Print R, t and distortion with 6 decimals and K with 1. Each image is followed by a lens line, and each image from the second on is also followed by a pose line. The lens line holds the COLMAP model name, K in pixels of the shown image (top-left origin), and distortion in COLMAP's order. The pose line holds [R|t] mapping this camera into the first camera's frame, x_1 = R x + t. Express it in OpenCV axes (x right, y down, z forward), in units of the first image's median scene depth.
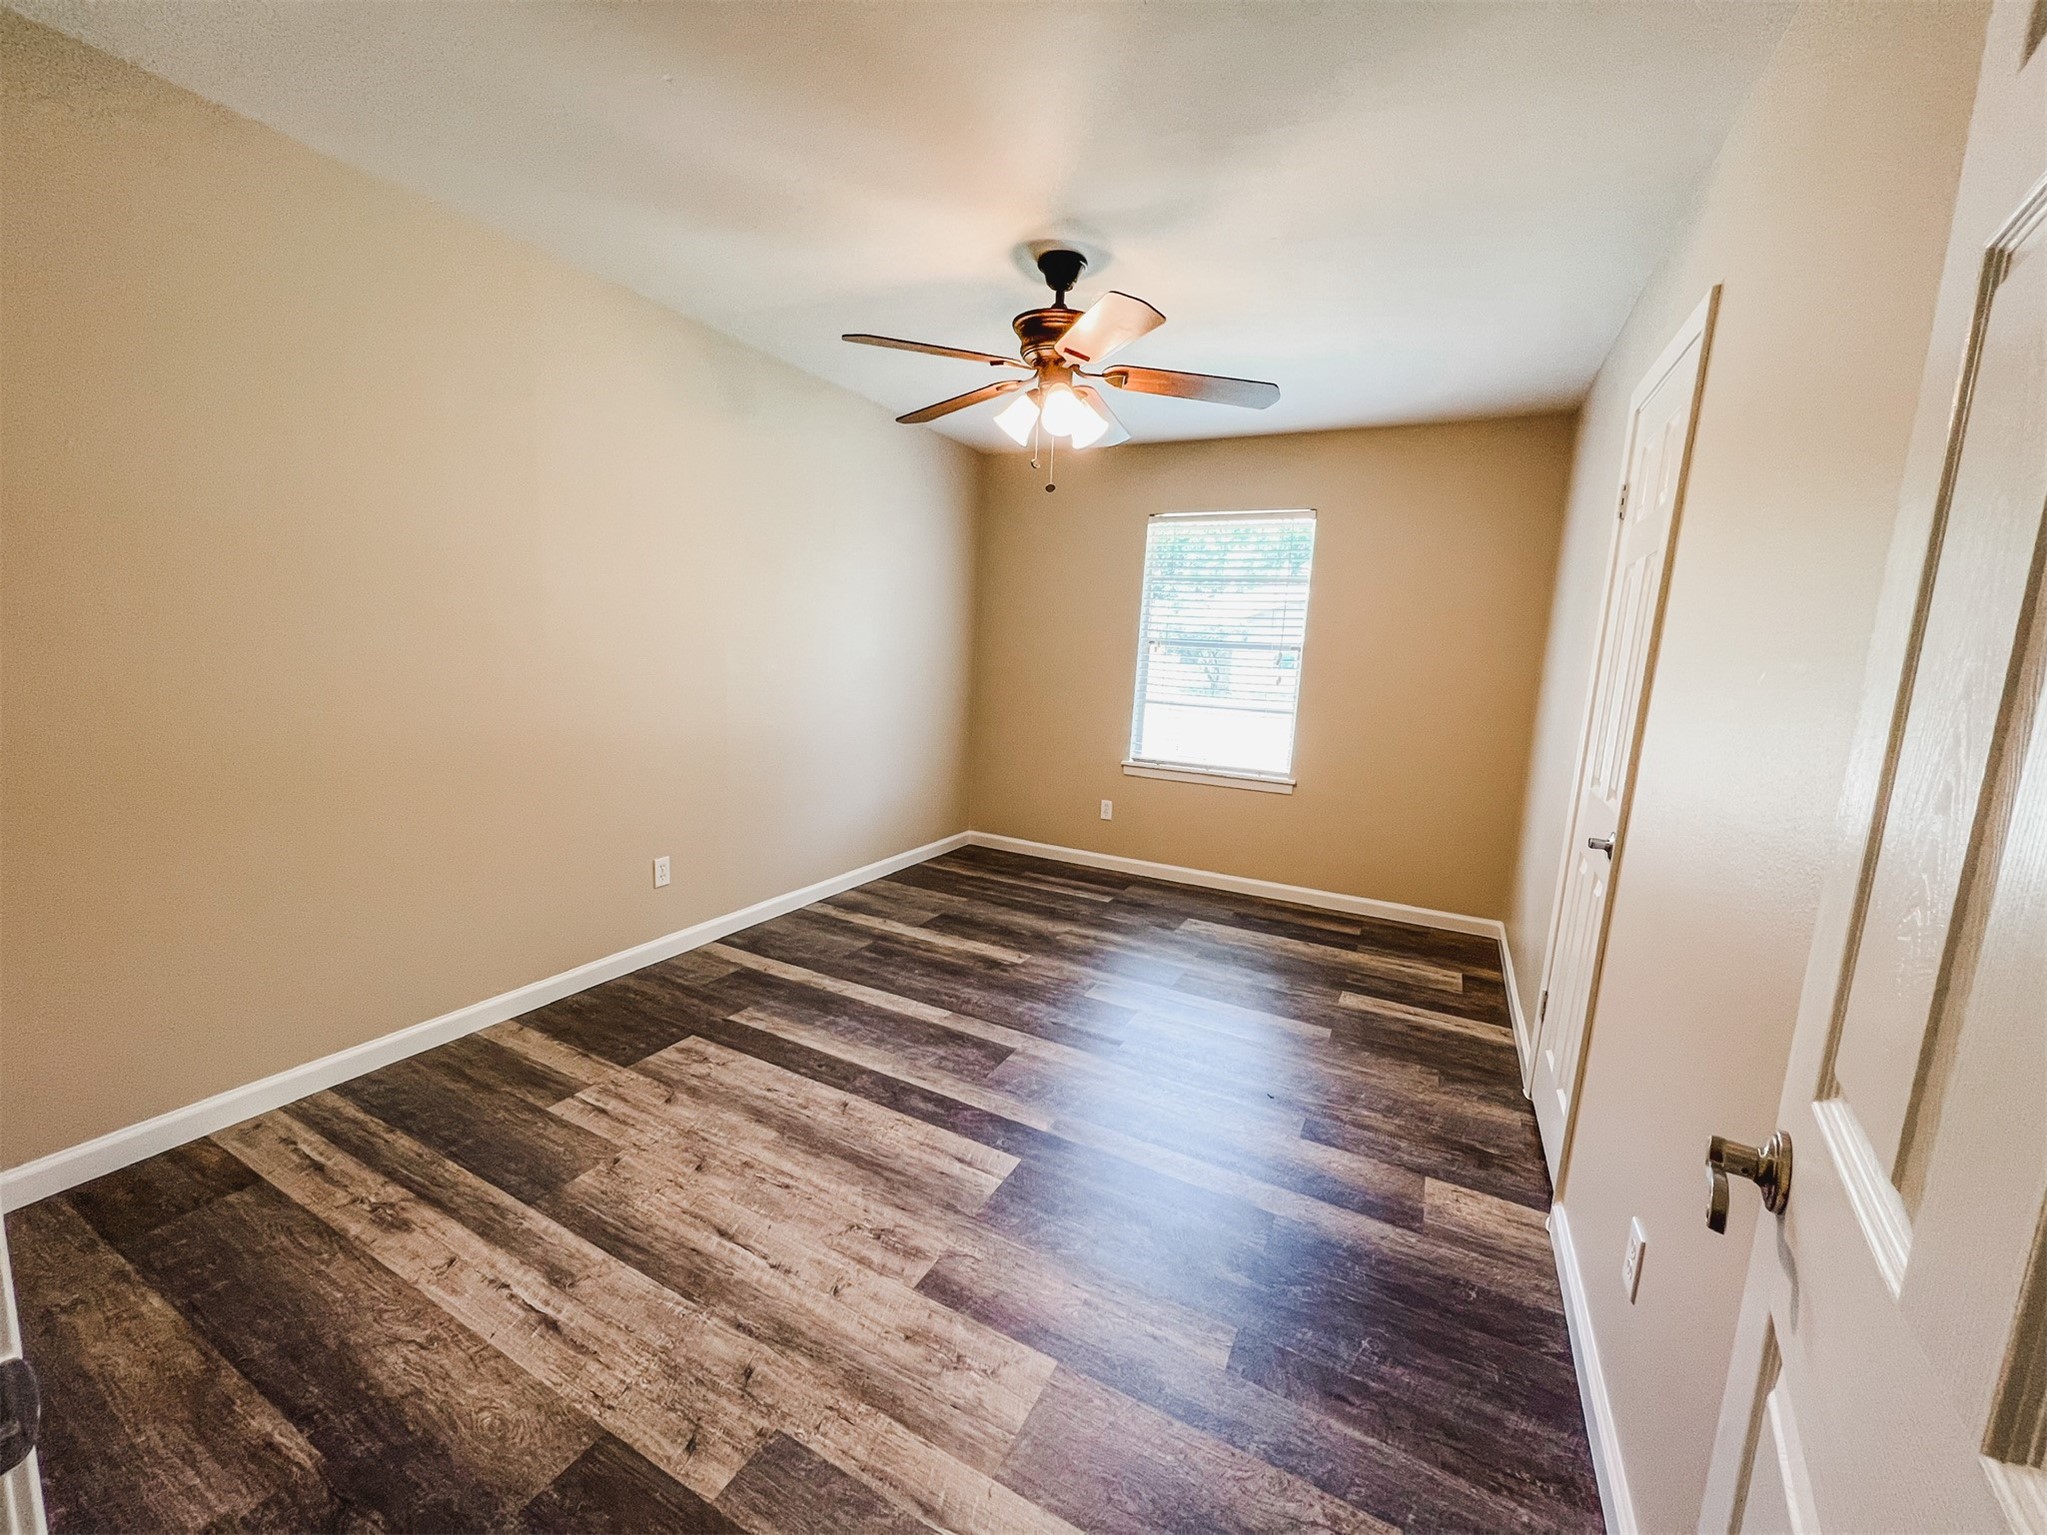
lens RADIAL K [[803.2, 0, 990.5], [0, 803.2, 766.7], [0, 0, 1]] dist [-0.000211, 0.000050]
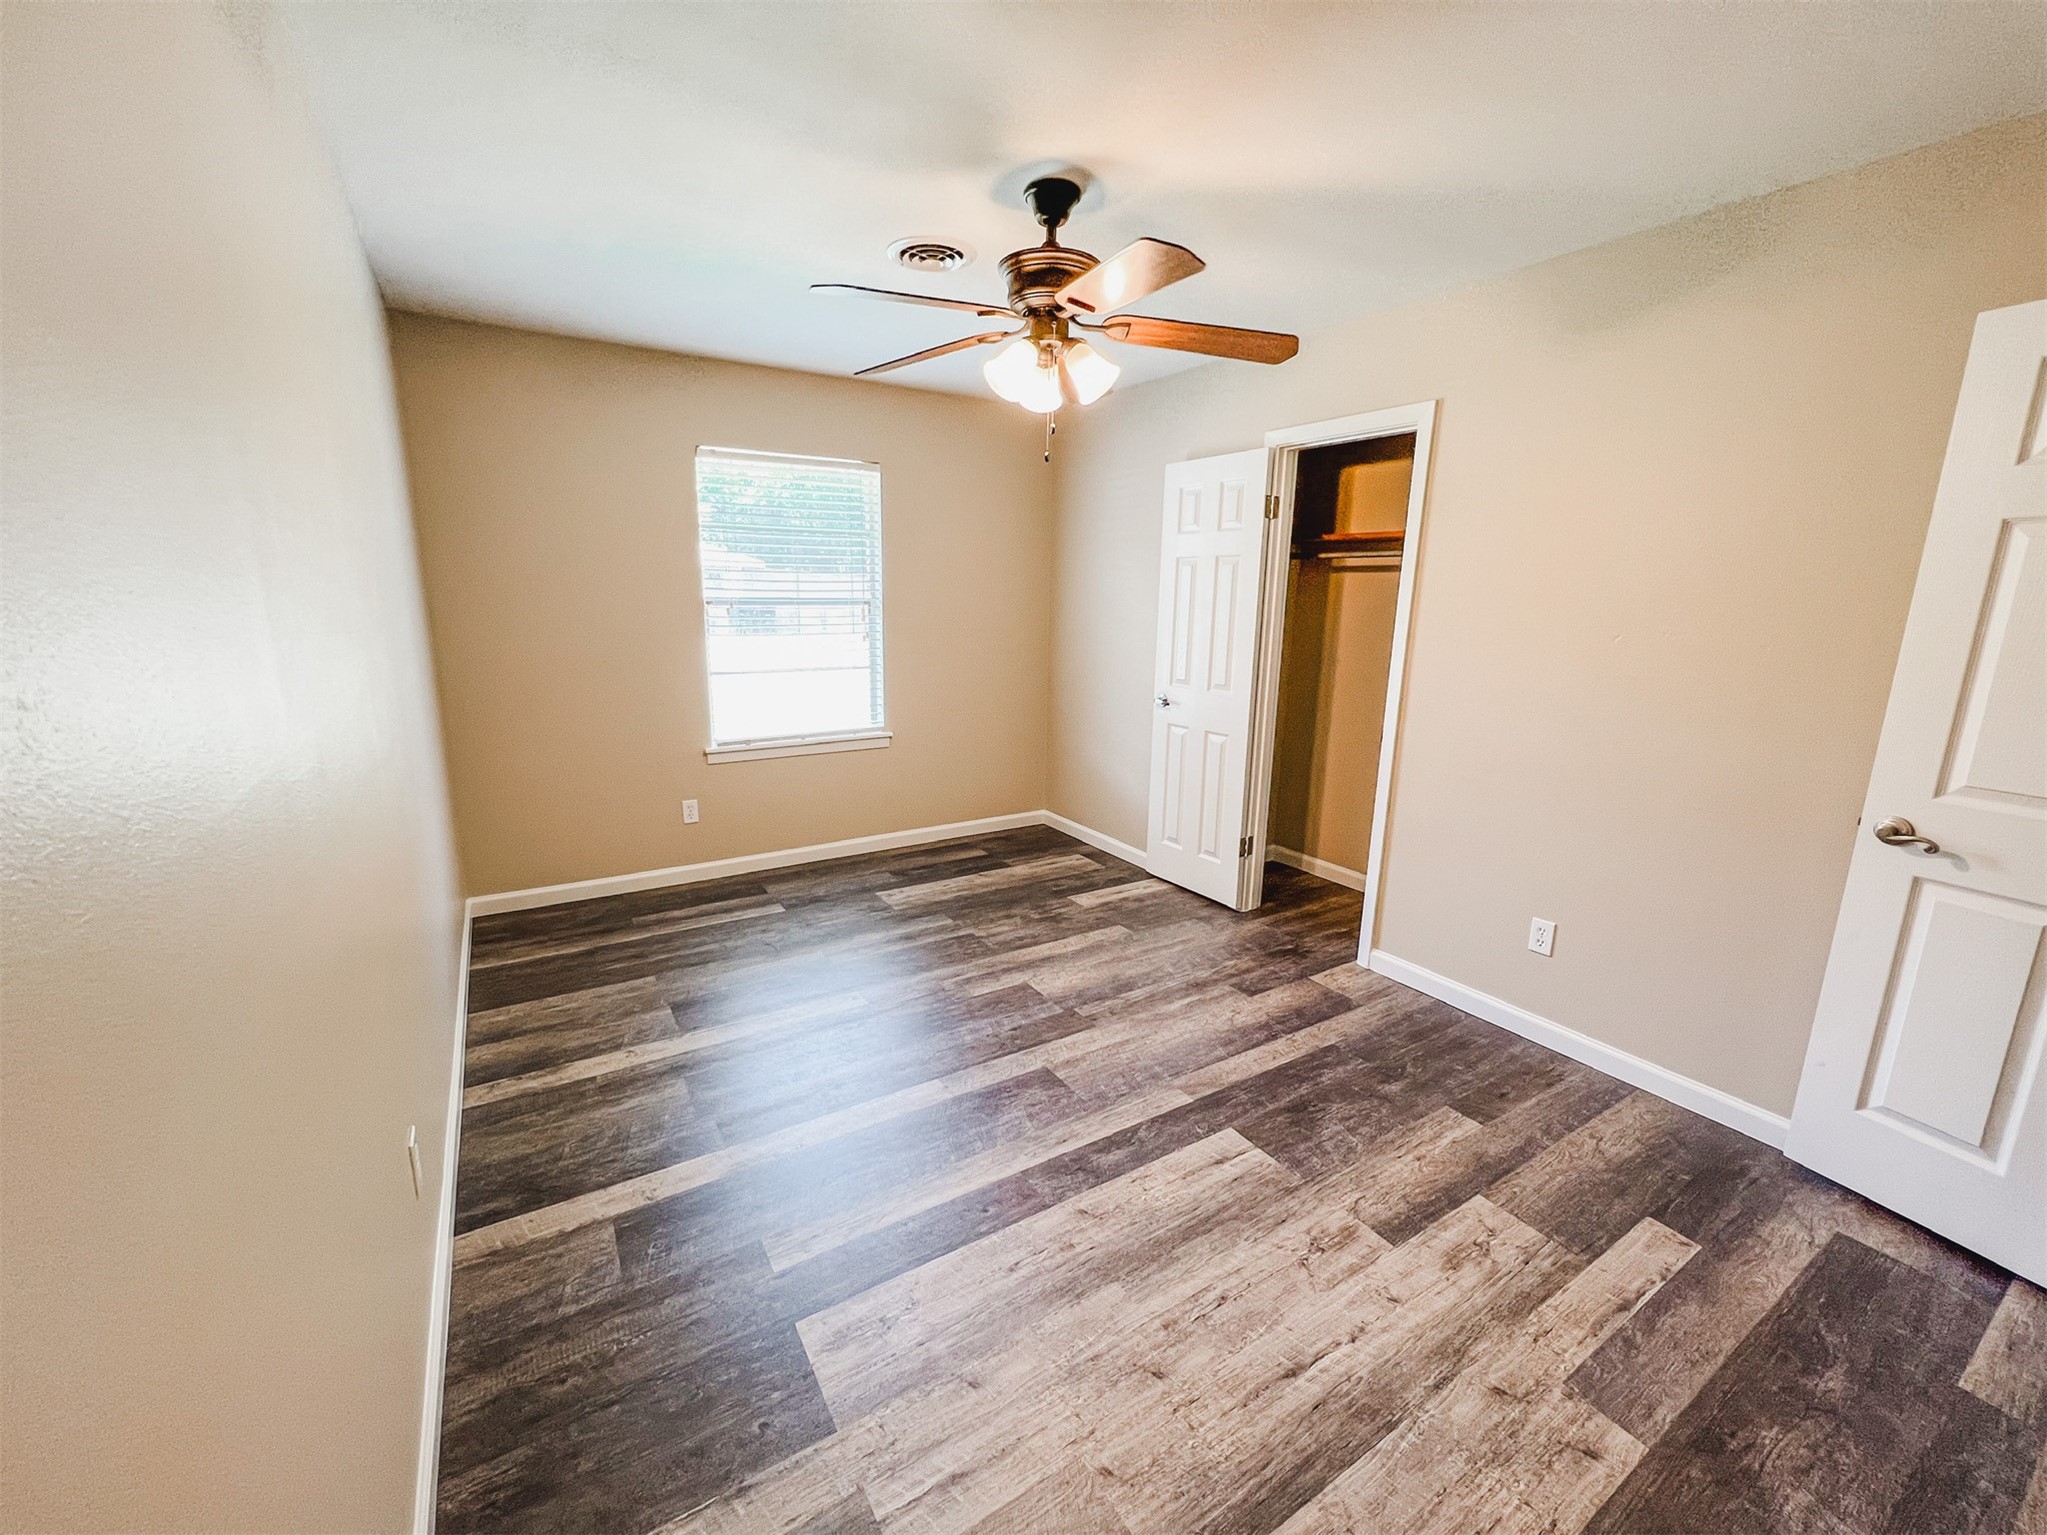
lens RADIAL K [[818.9, 0, 1020.7], [0, 818.9, 779.8], [0, 0, 1]] dist [0.000375, 0.000136]
pose [[0.503344, -0.235635, 0.831337, -0.713389], [0.146982, 0.971427, 0.186350, -0.160346], [-0.851493, 0.028394, 0.523596, 0.522460]]
